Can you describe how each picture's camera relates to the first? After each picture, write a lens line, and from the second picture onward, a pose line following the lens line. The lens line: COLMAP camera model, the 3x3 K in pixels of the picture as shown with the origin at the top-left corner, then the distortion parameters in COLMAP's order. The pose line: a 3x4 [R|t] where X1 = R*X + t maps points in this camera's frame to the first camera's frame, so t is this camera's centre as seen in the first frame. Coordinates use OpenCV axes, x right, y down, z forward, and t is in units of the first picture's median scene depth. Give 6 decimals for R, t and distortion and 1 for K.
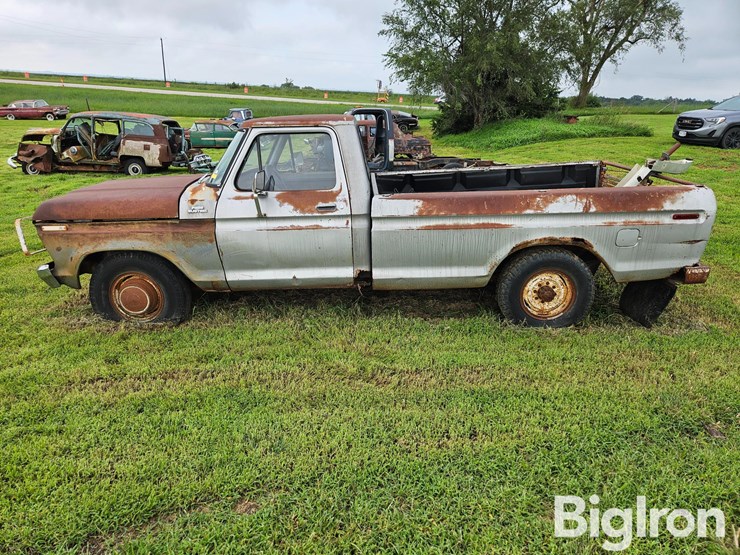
lens RADIAL K [[490.3, 0, 366.8], [0, 490.3, 276.7], [0, 0, 1]] dist [0.066310, -0.049349]
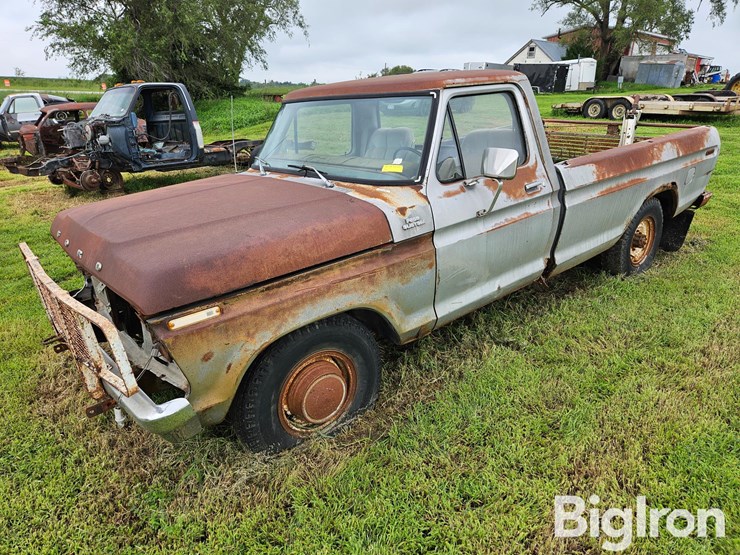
lens RADIAL K [[490.3, 0, 368.6], [0, 490.3, 272.5], [0, 0, 1]] dist [0.066310, -0.049349]
pose [[0.774151, -0.244948, 0.583688, -0.758131], [0.231694, 0.967756, 0.098826, -0.146329], [-0.589074, 0.058731, 0.805942, 0.518960]]
